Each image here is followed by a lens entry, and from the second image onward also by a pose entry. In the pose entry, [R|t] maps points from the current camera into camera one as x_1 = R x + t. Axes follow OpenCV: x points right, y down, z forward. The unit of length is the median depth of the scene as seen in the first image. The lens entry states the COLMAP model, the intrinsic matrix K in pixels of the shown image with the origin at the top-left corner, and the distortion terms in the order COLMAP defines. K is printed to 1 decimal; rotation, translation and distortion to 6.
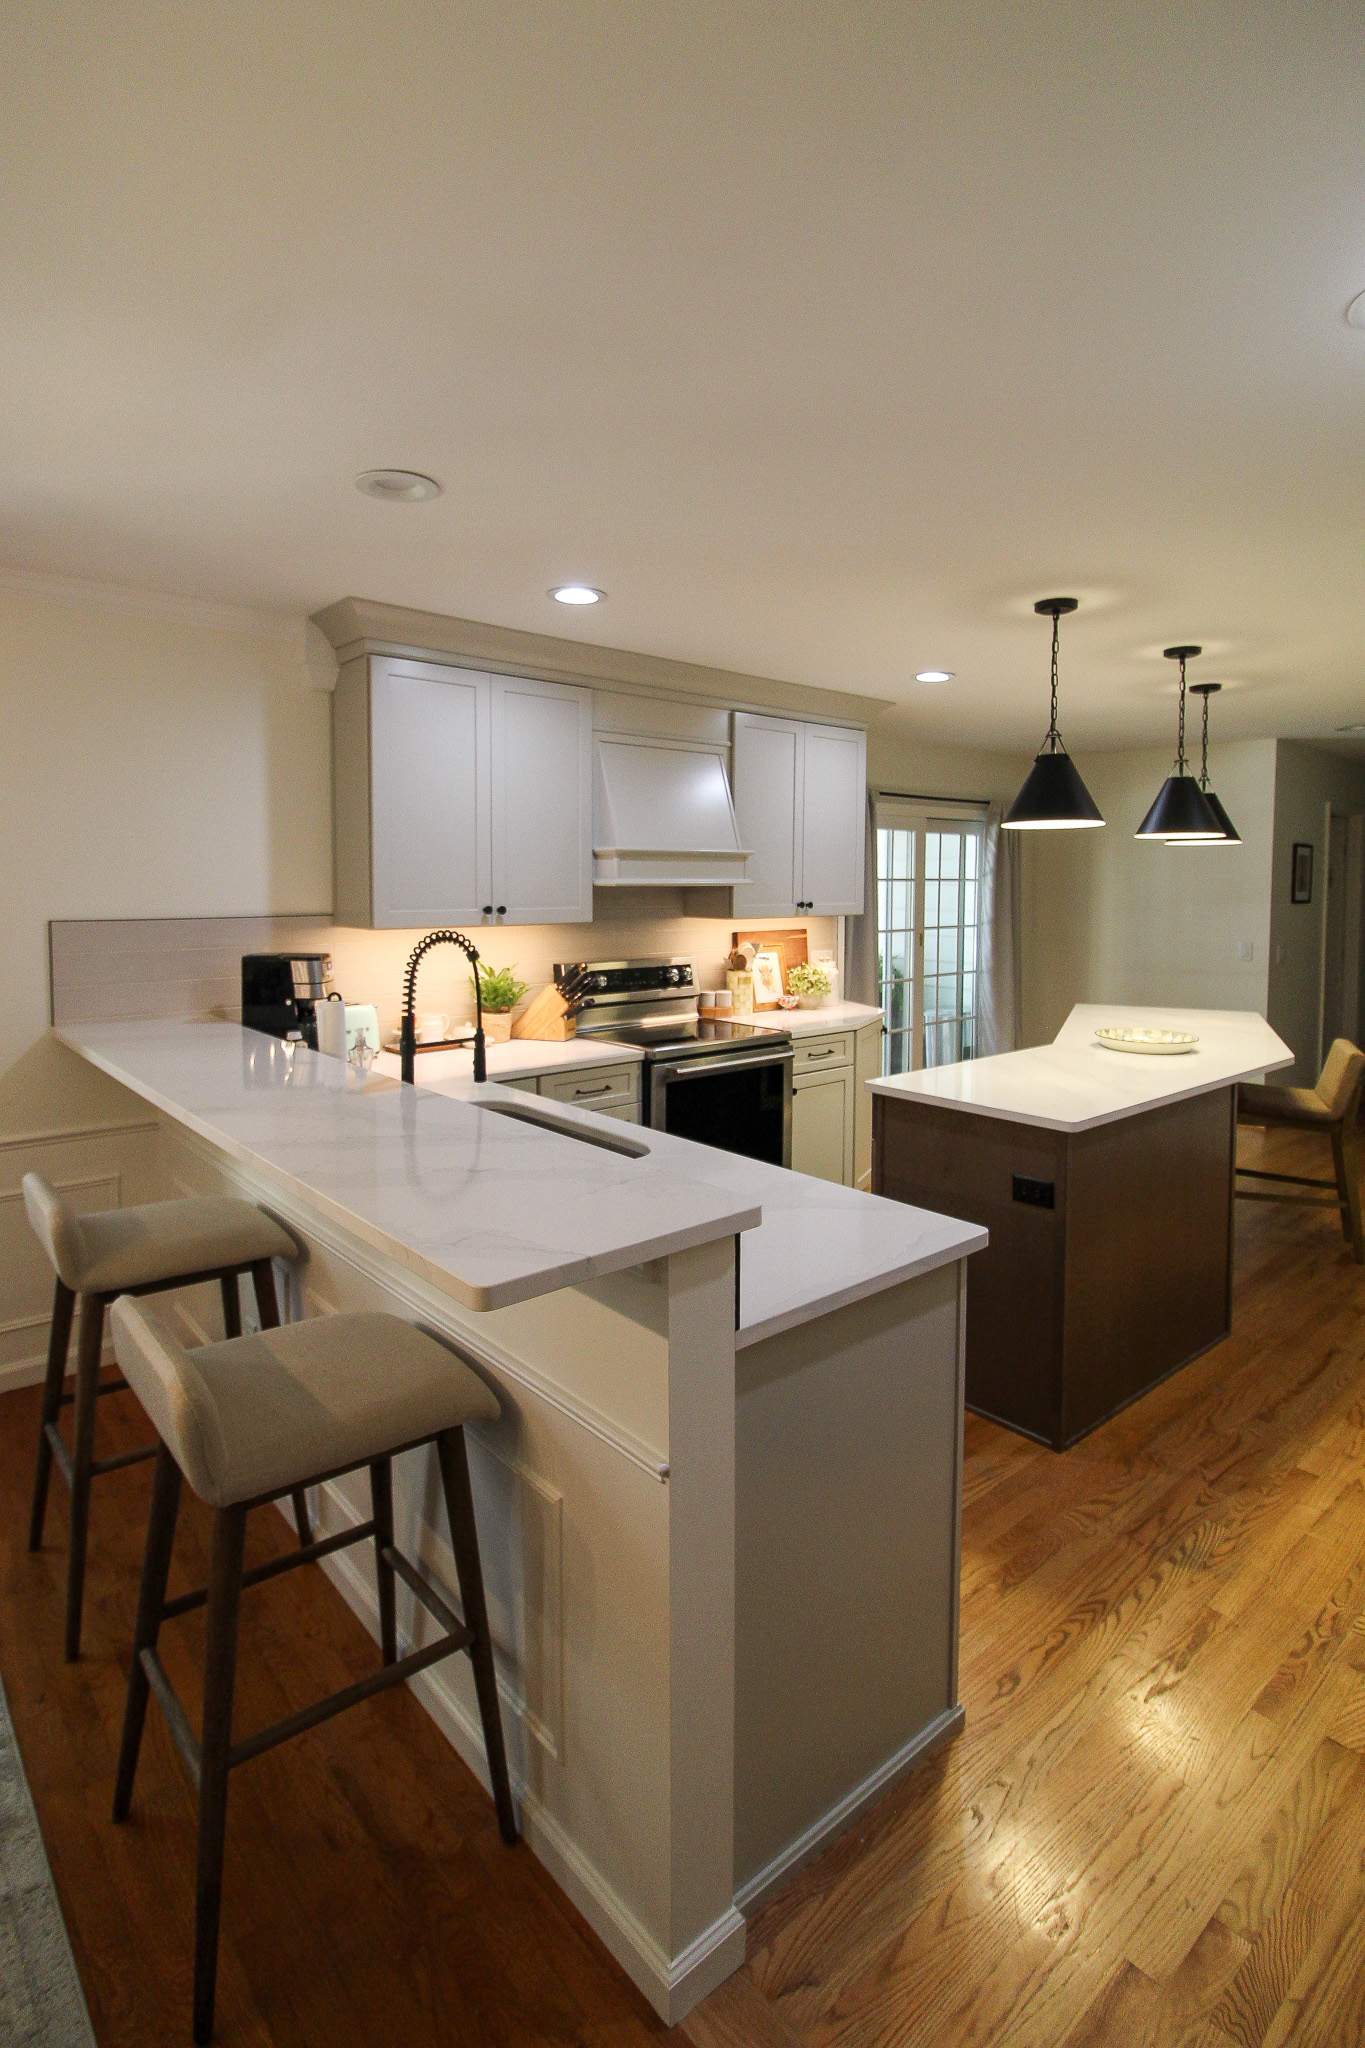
lens RADIAL K [[999.4, 0, 622.2], [0, 999.4, 935.2], [0, 0, 1]] dist [-0.004969, -0.005457]
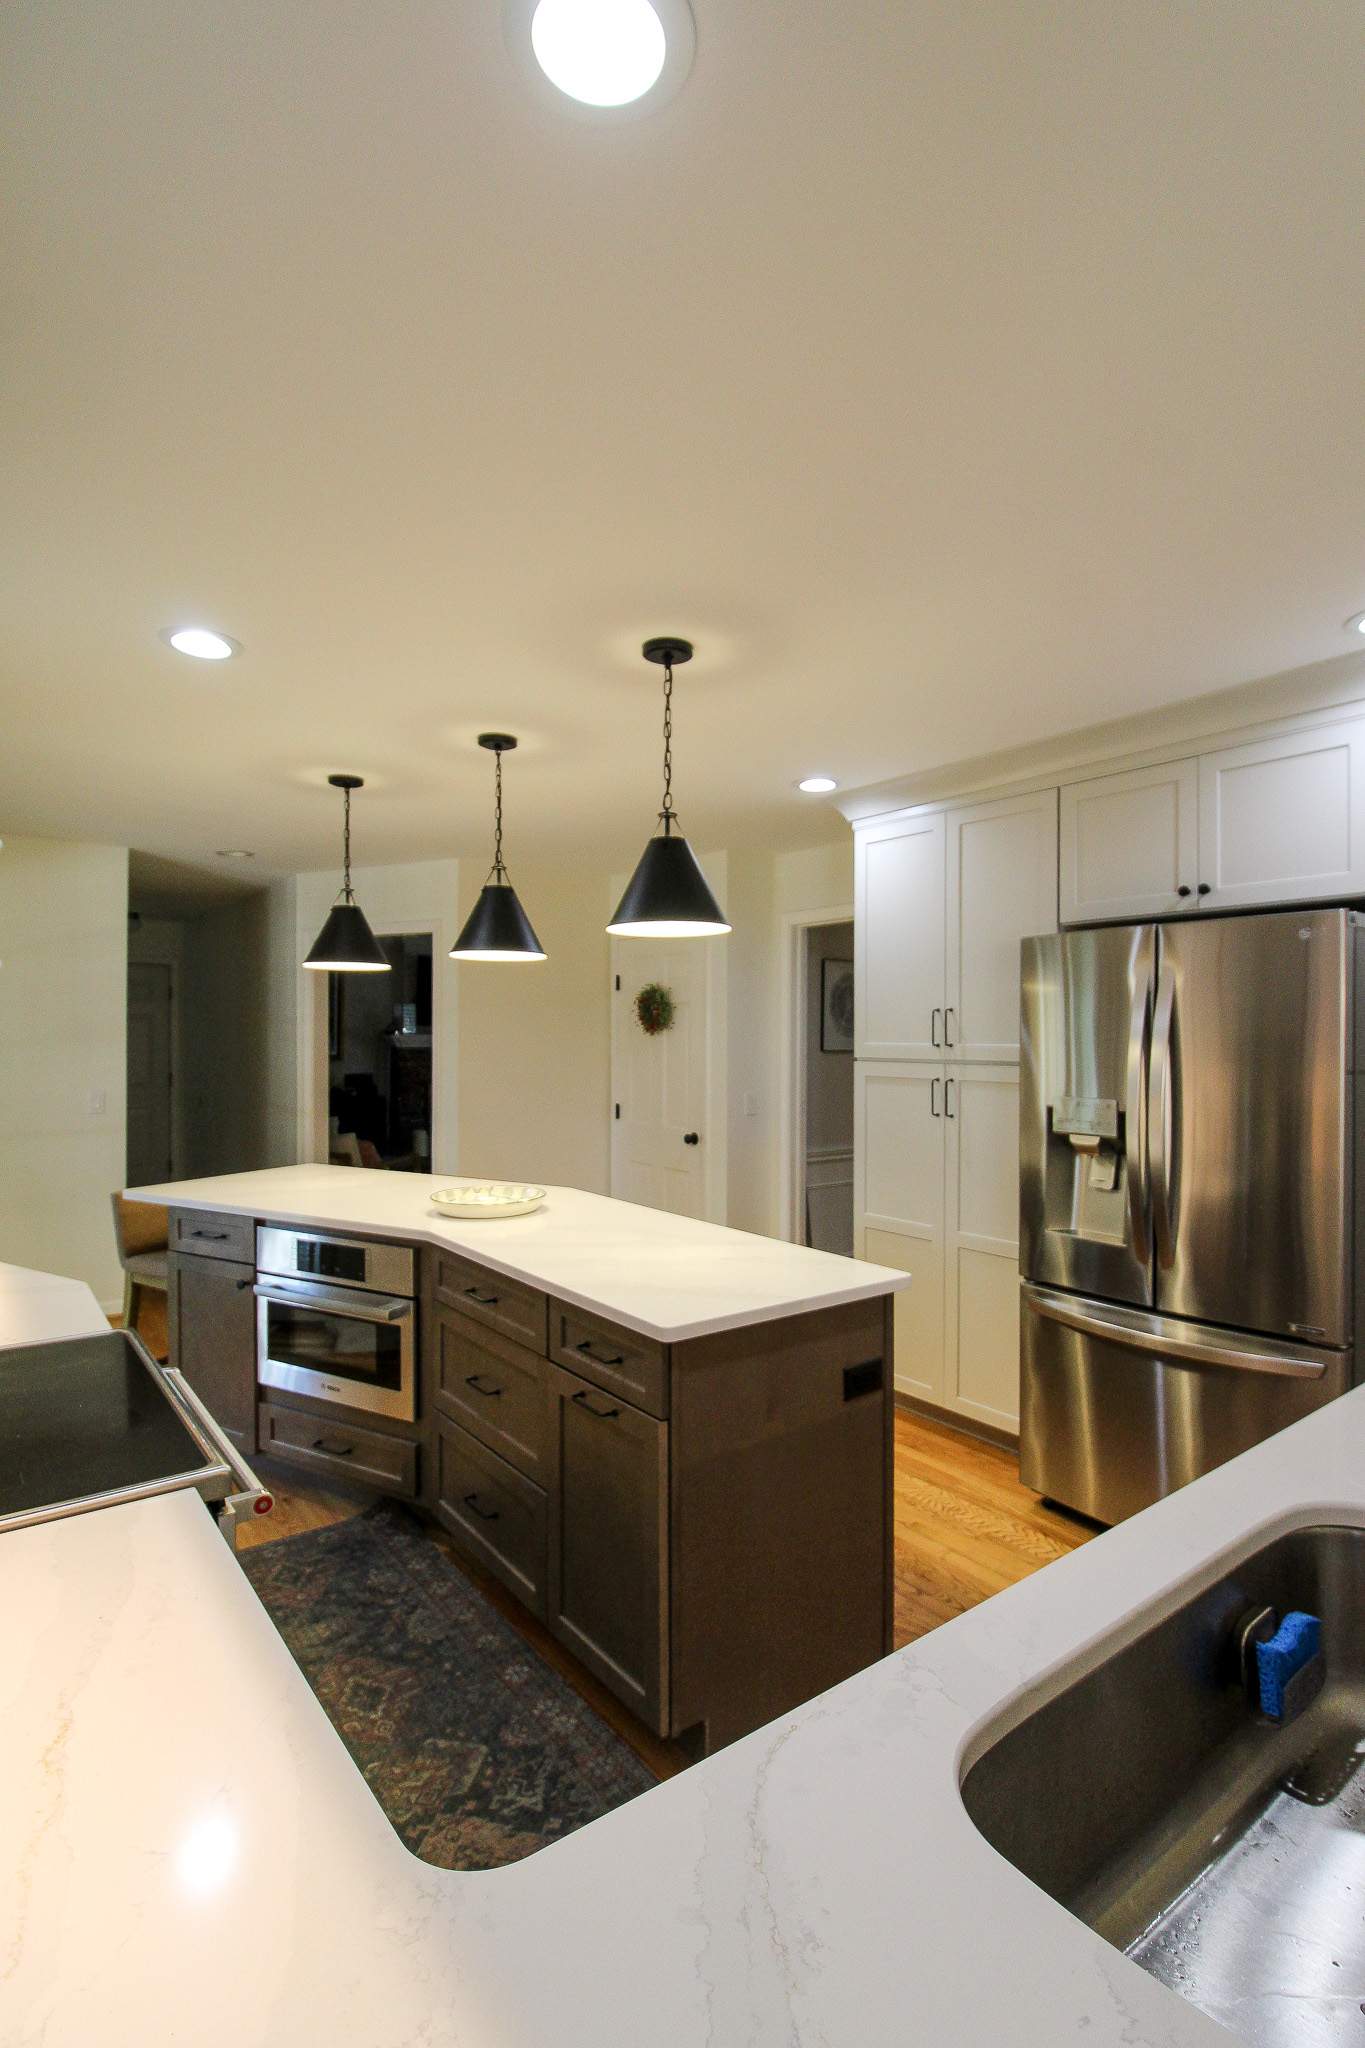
lens RADIAL K [[994.3, 0, 723.1], [0, 994.3, 1039.9], [0, 0, 1]] dist [0.001933, -0.013109]
pose [[0.016361, -0.002188, 0.999864, -0.246632], [0.050480, 0.998724, 0.001359, -0.016753], [-0.998591, 0.050451, 0.016451, 0.679576]]
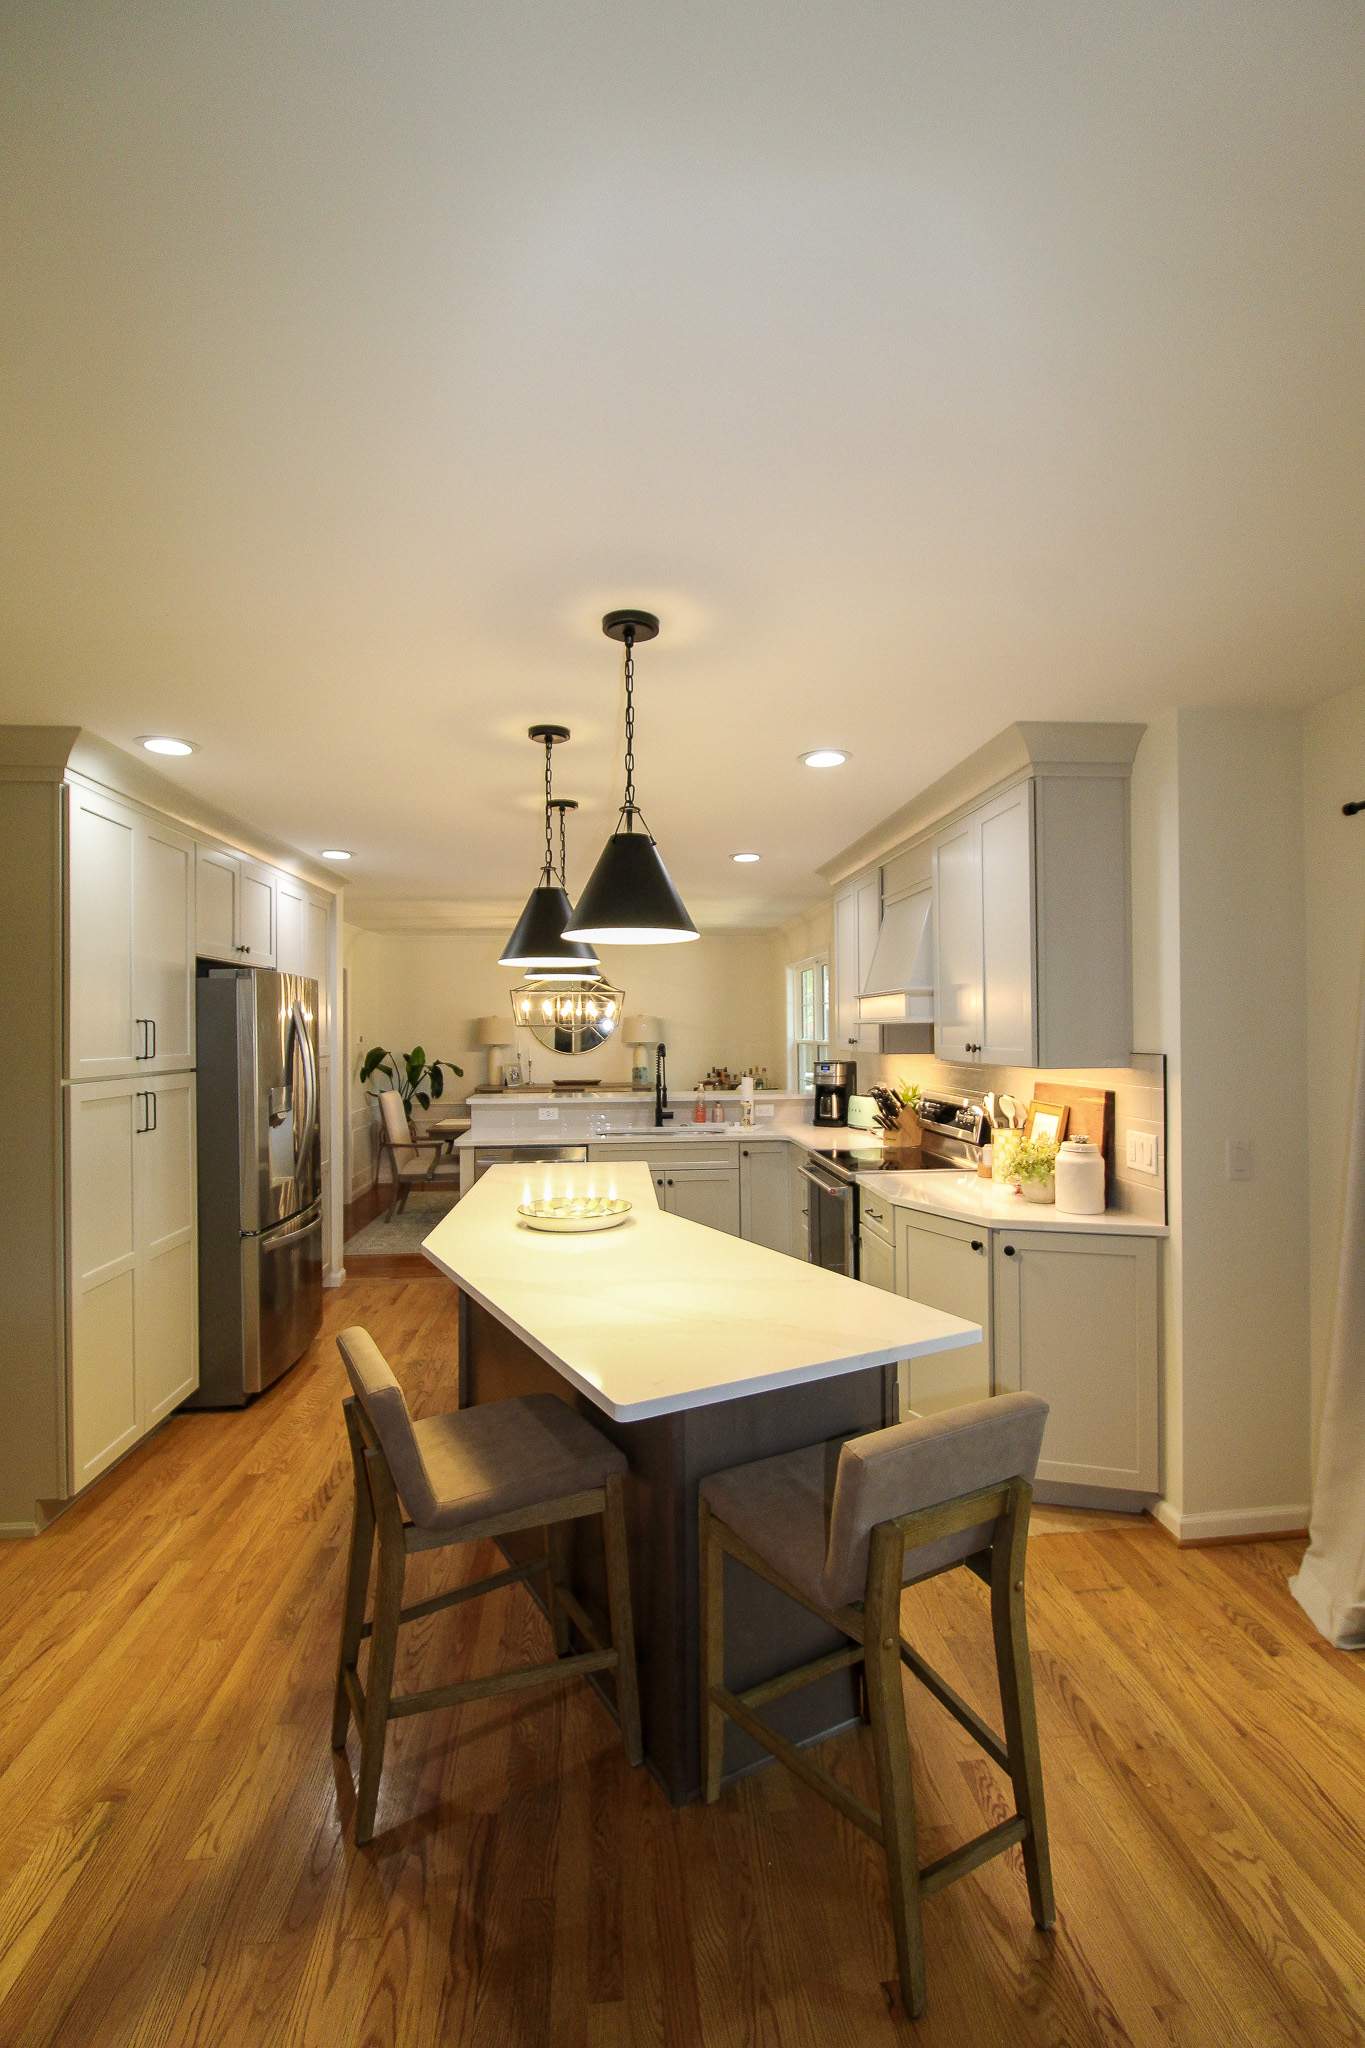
lens RADIAL K [[956.2, 0, 684.9], [0, 956.2, 1024.7], [0, 0, 1]] dist [-0.011676, -0.005847]
pose [[-0.566618, 0.001165, -0.823980, 0.962924], [-0.034617, 0.999082, 0.025218, -0.063247], [0.823253, 0.042812, -0.566058, 1.301085]]
